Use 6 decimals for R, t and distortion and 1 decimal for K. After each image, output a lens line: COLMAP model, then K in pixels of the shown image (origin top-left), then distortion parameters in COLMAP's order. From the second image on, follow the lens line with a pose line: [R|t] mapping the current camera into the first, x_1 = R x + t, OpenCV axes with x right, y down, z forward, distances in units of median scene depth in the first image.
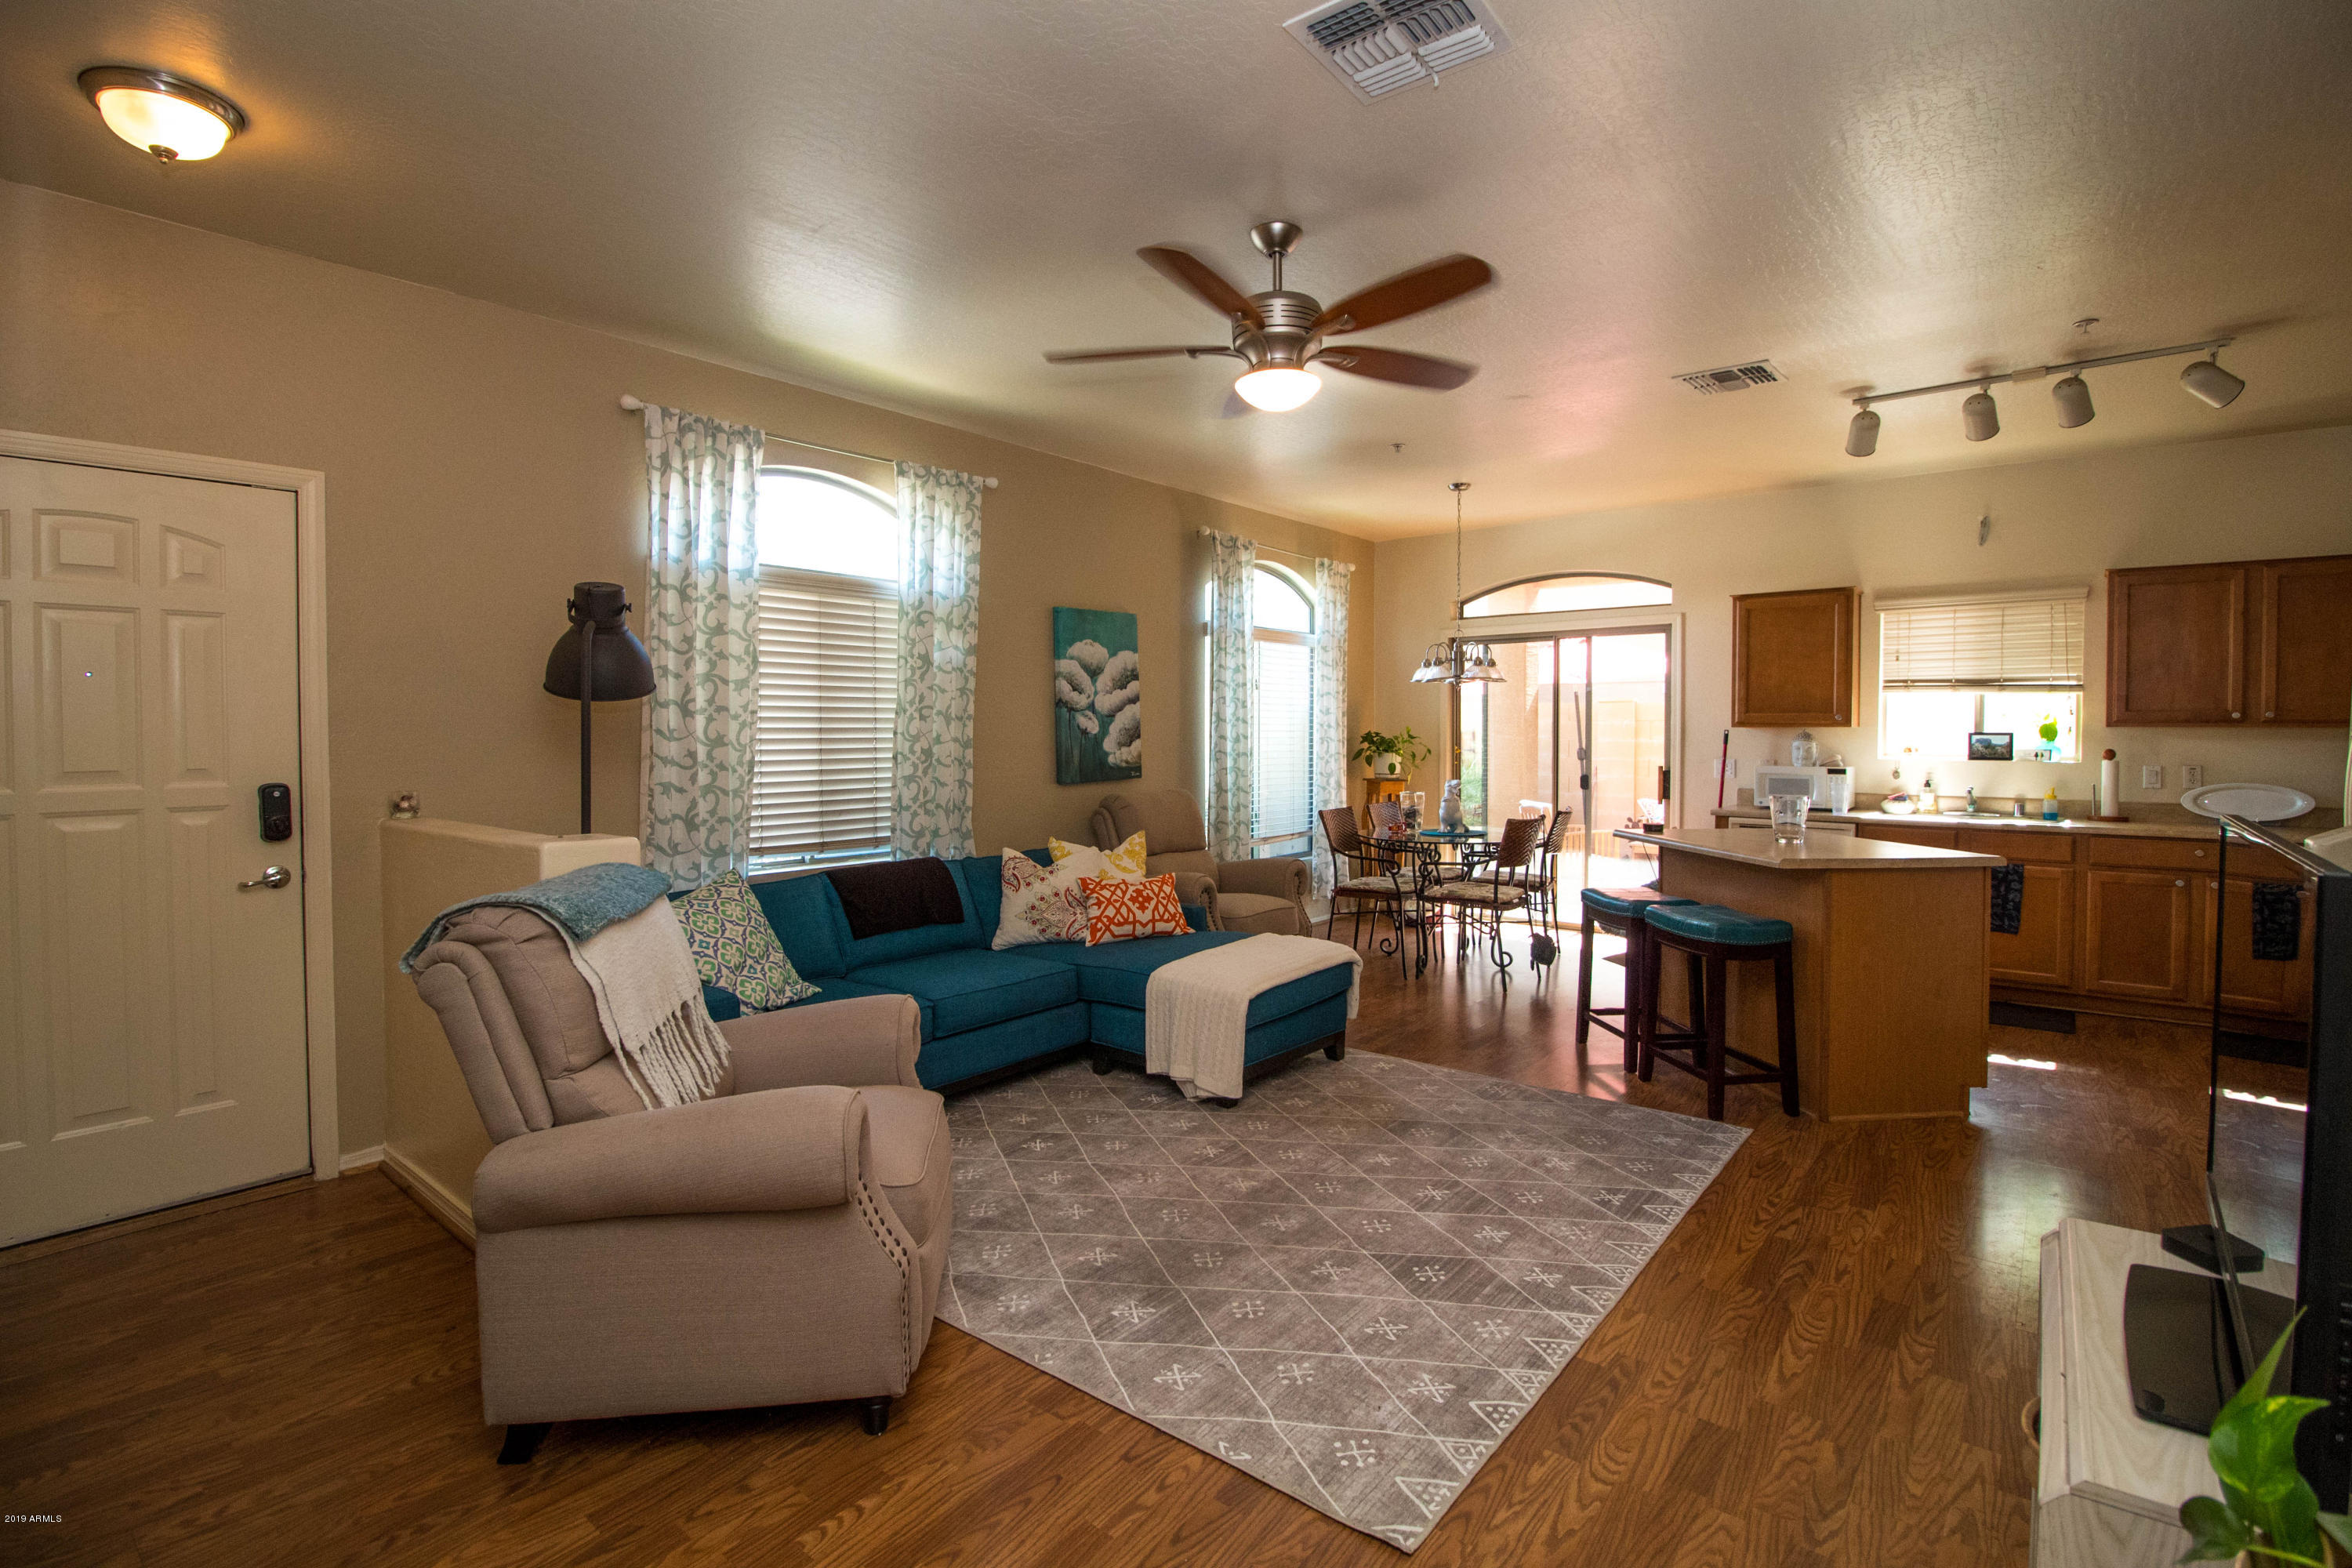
lens RADIAL K [[1094.2, 0, 1186.2], [0, 1094.2, 752.8], [0, 0, 1]] dist [0.001674, -0.016621]
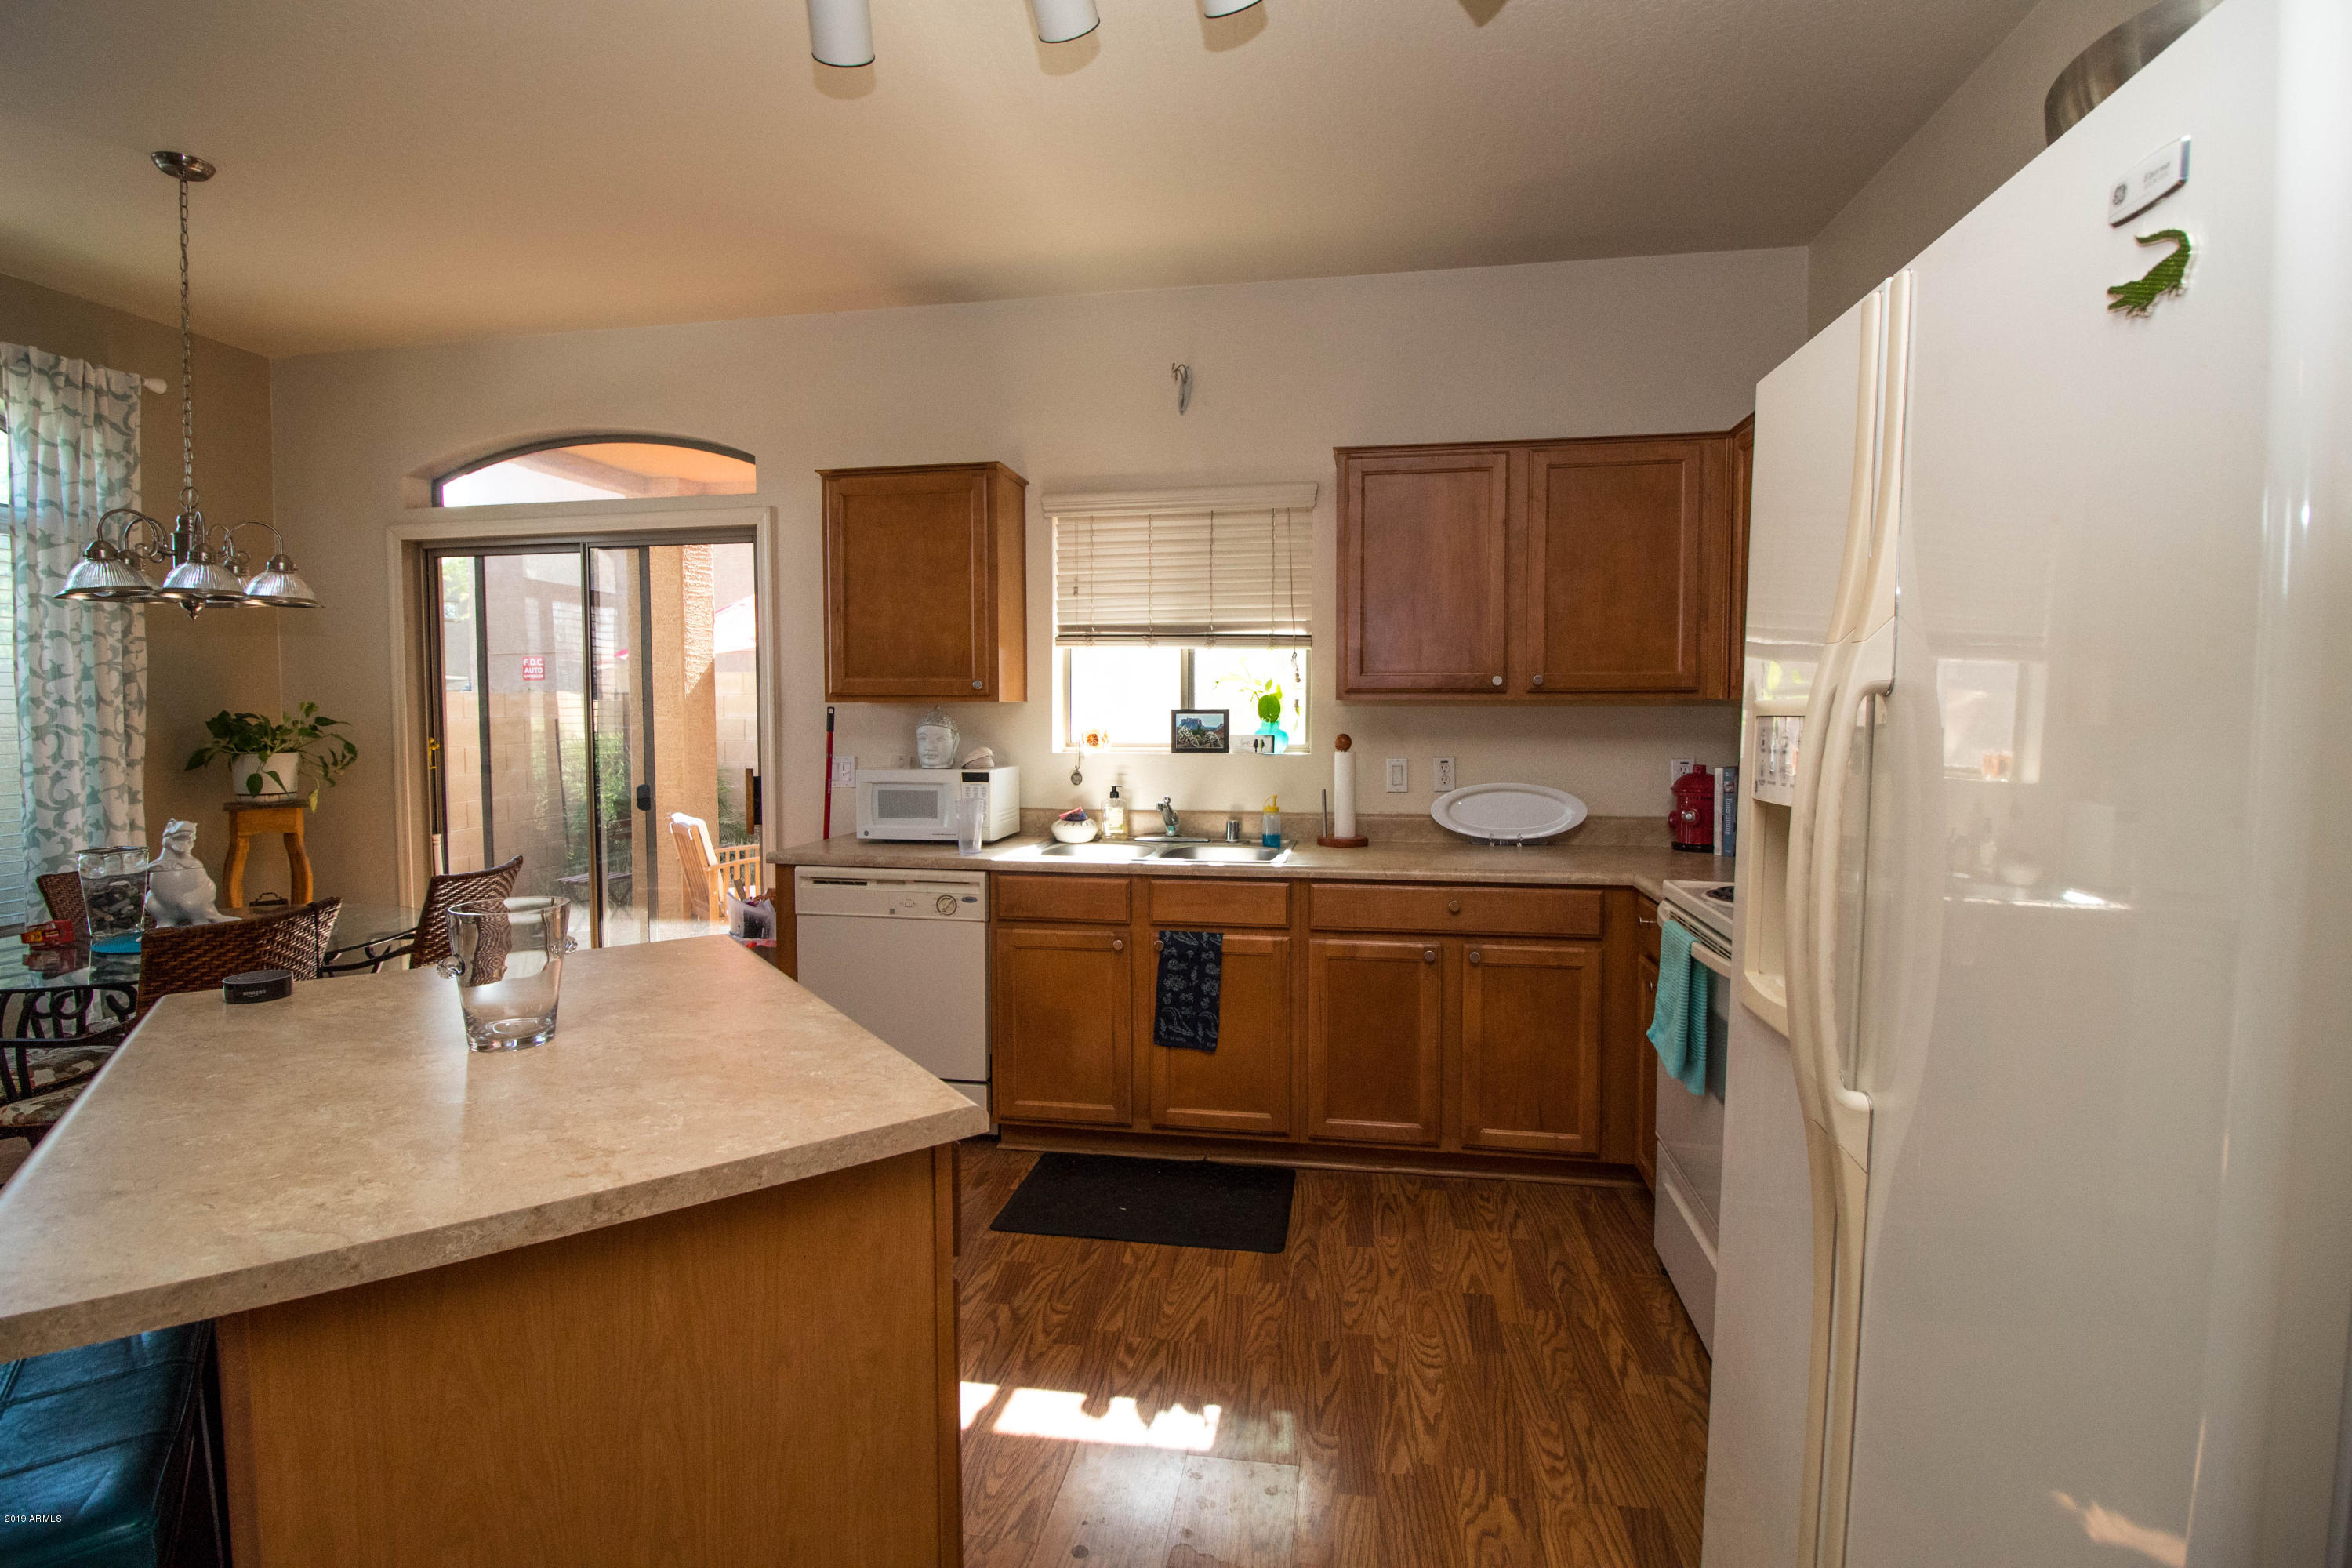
lens RADIAL K [[1094.2, 0, 1186.2], [0, 1094.2, 752.8], [0, 0, 1]] dist [0.001674, -0.016621]
pose [[0.871567, -0.023599, 0.489708, 0.507248], [0.013988, 0.999631, 0.023278, -0.010036], [-0.490077, -0.013439, 0.871576, 0.539664]]
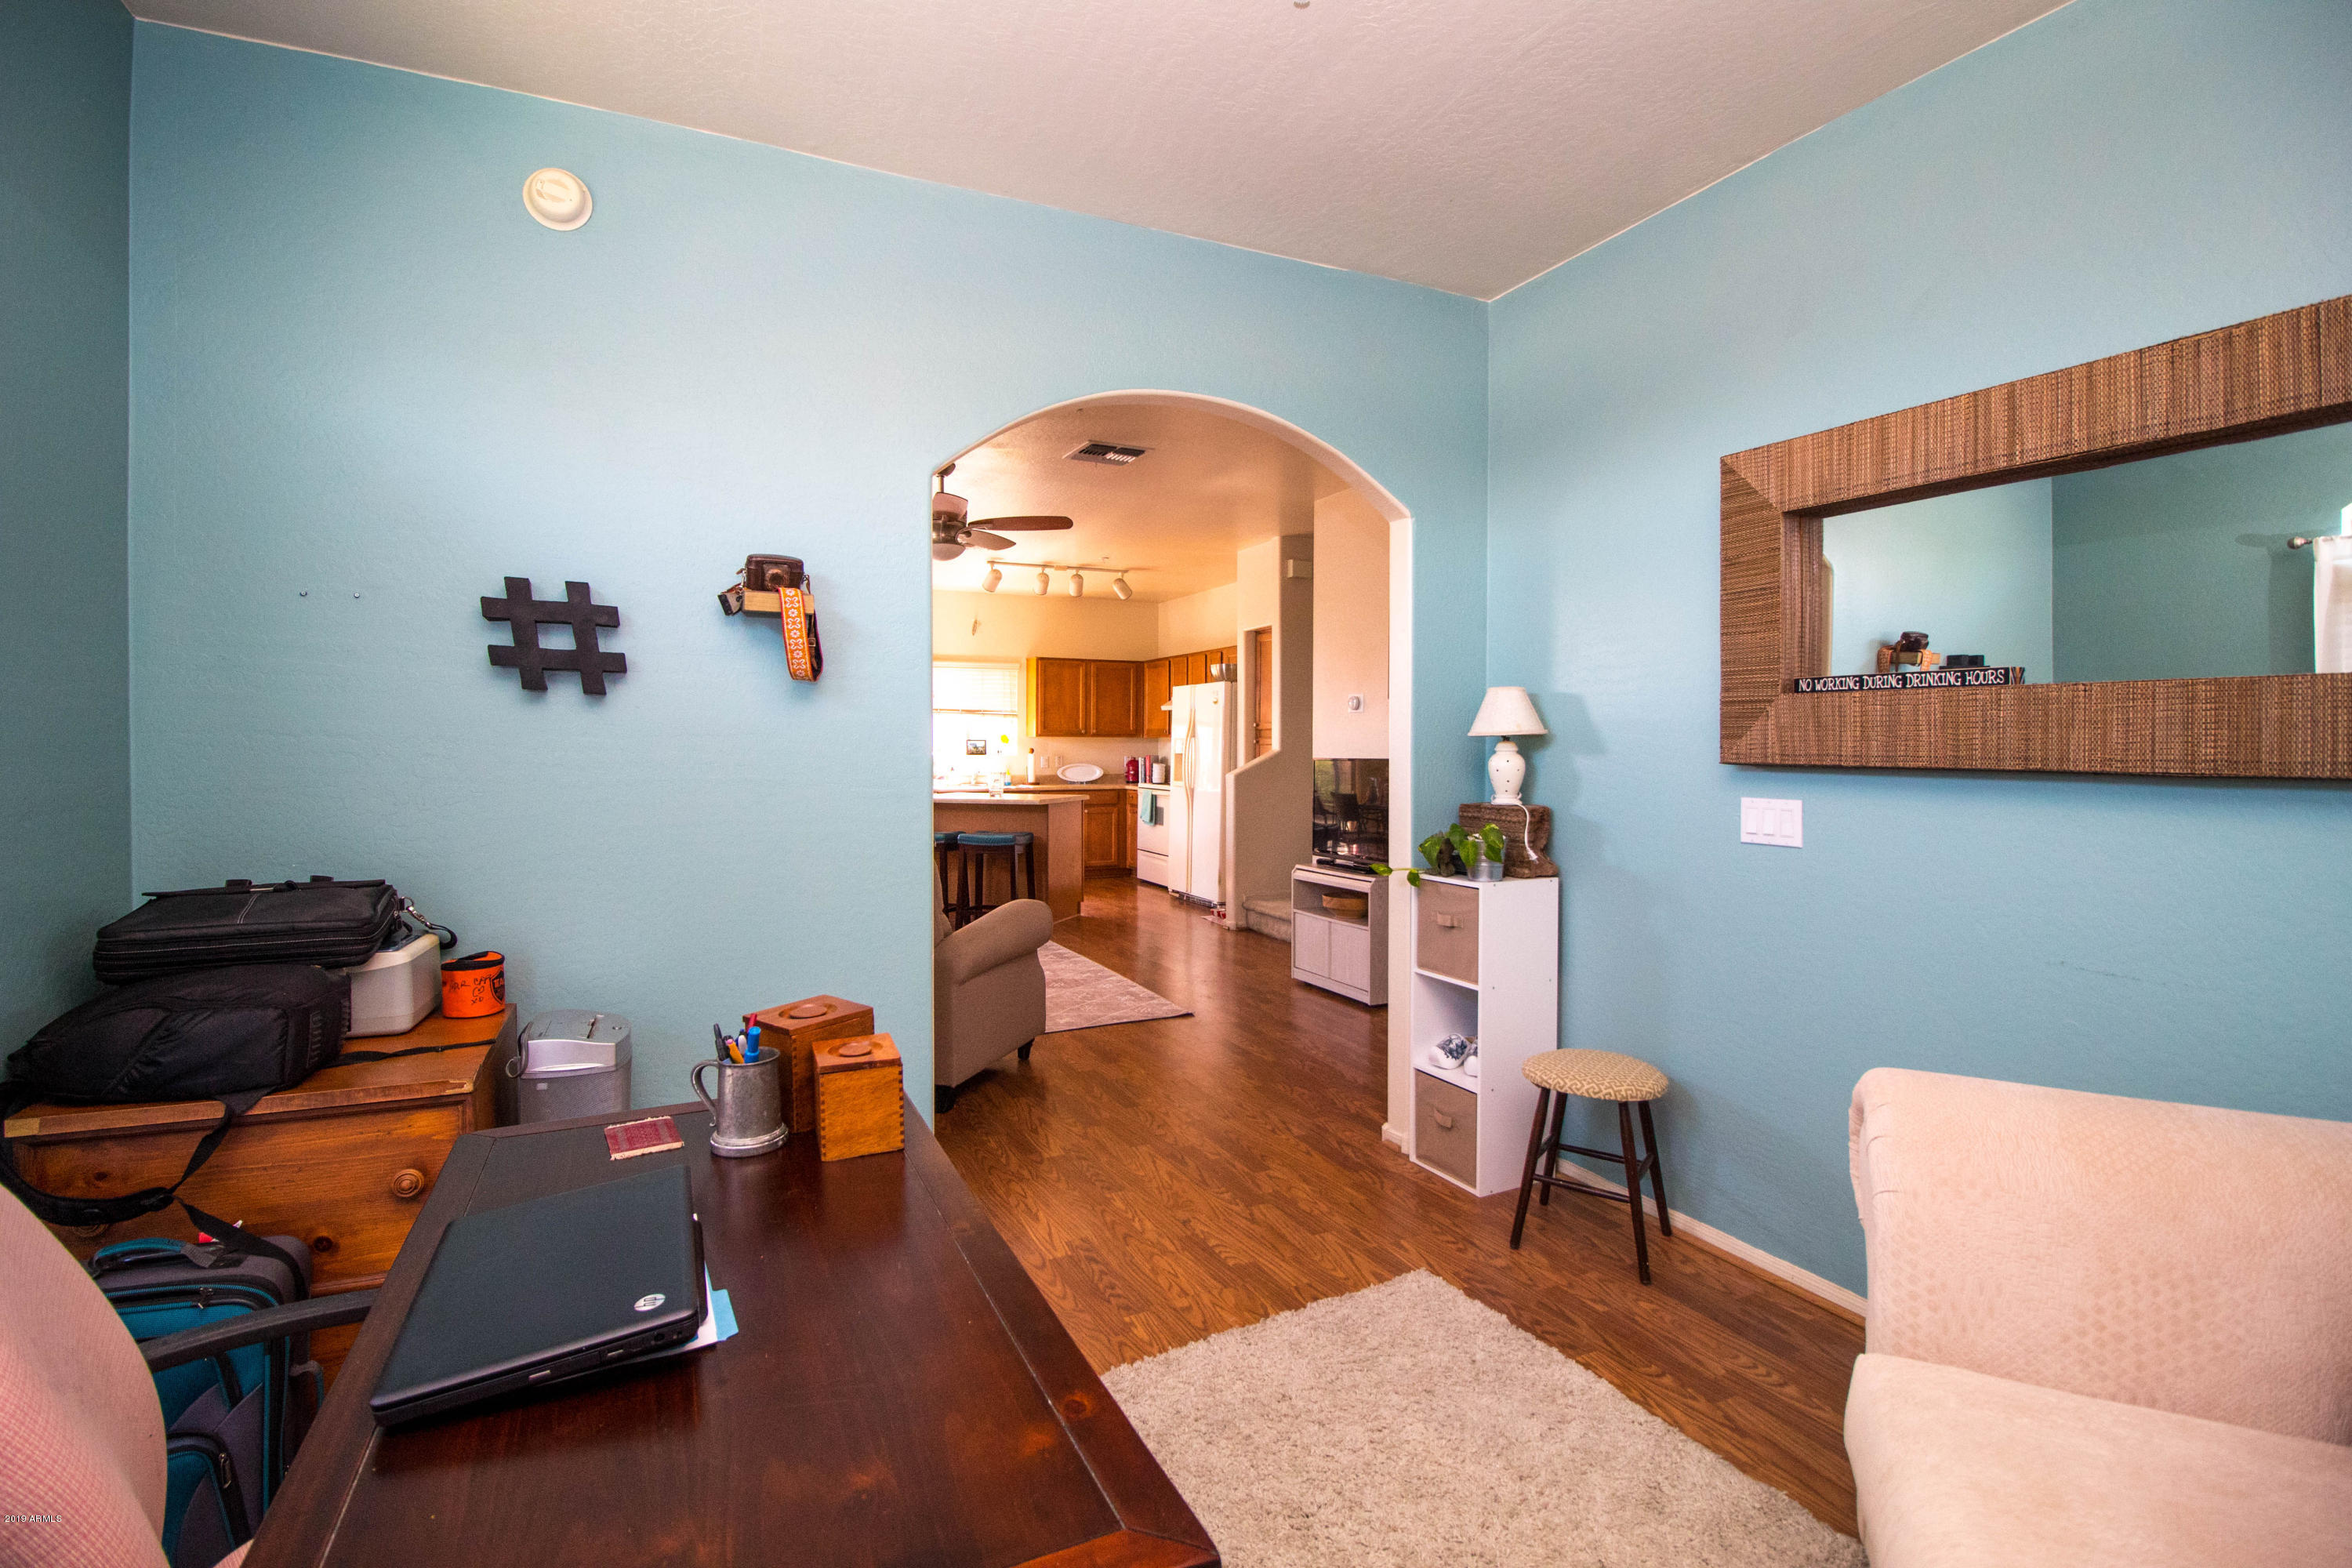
lens RADIAL K [[1094.2, 0, 1186.2], [0, 1094.2, 752.8], [0, 0, 1]] dist [0.001674, -0.016621]
pose [[0.428916, -0.007991, 0.903309, -0.910869], [0.016371, 0.999865, 0.001072, 0.008527], [-0.903196, 0.014328, 0.428990, -0.104898]]
